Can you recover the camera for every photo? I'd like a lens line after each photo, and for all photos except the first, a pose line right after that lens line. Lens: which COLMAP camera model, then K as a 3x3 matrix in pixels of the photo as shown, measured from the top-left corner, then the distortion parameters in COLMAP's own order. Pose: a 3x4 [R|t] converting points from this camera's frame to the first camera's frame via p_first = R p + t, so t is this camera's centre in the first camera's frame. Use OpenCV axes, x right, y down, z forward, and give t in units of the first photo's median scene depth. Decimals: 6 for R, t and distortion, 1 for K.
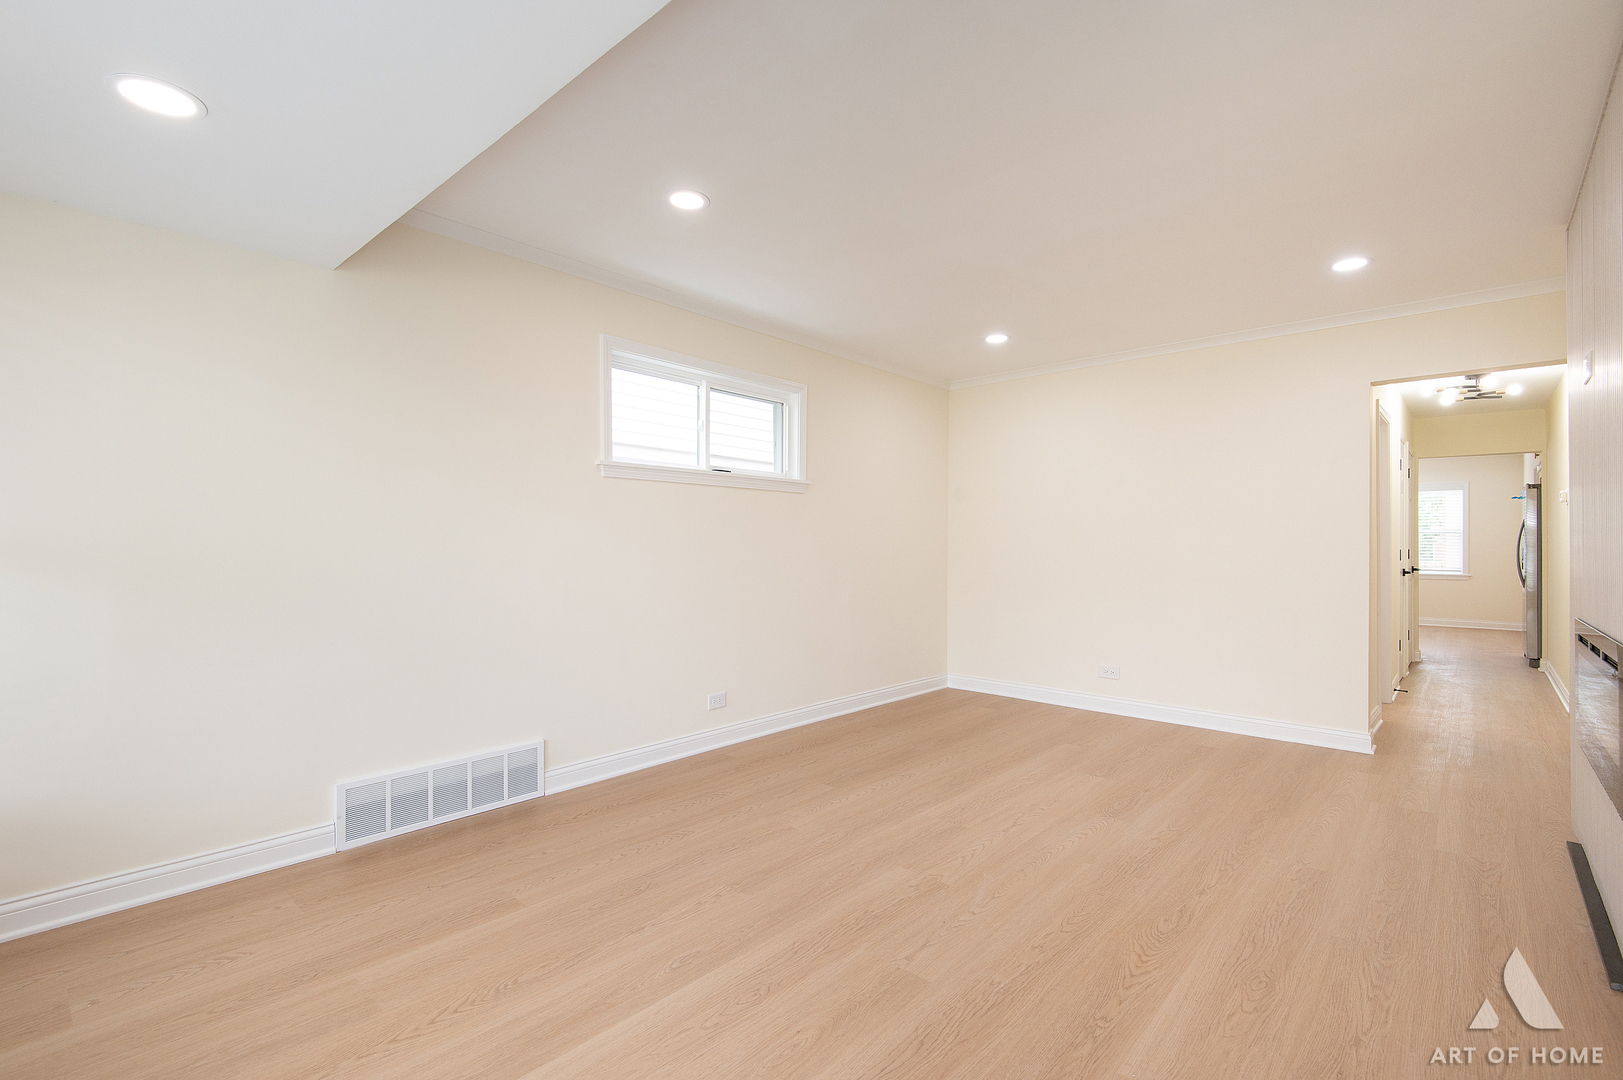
lens RADIAL K [[744.2, 0, 803.5], [0, 744.2, 540.1], [0, 0, 1]] dist [0.022163, -0.003166]
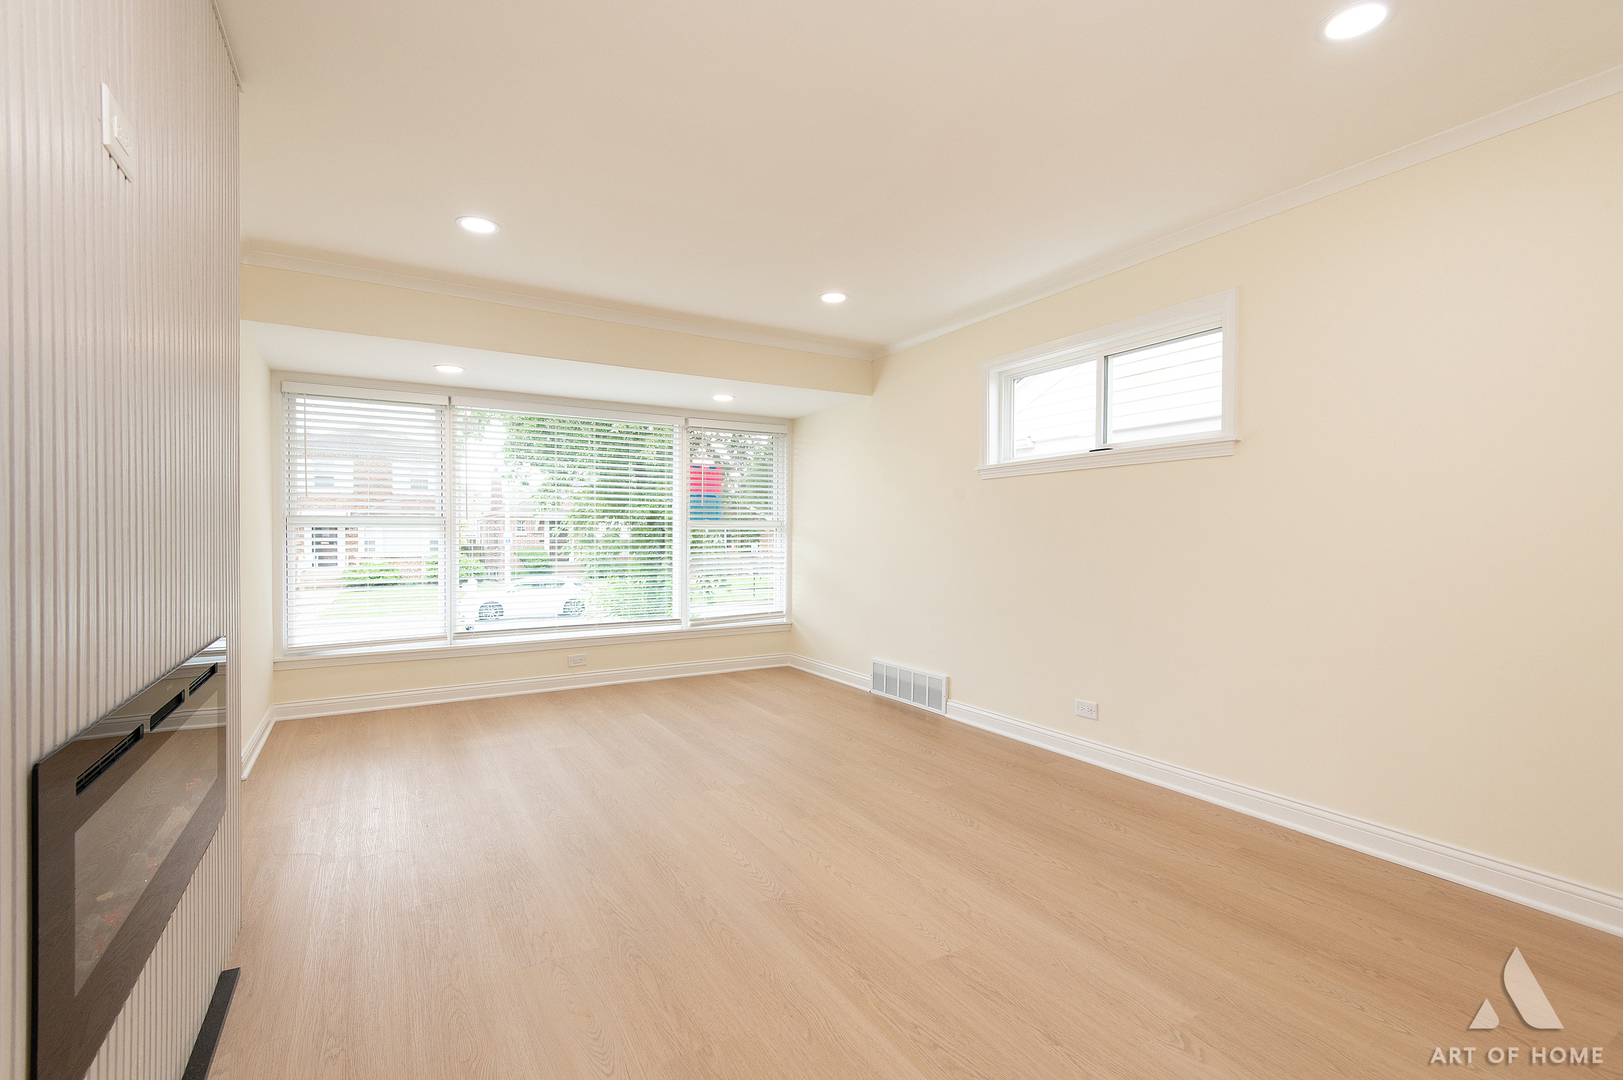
lens RADIAL K [[744.2, 0, 805.9], [0, 744.2, 541.5], [0, 0, 1]] dist [0.022163, -0.003166]
pose [[-0.312730, 0.004318, -0.949832, 1.036132], [0.002777, 0.999990, 0.003632, 0.011600], [0.949838, -0.001502, -0.312738, 1.179671]]
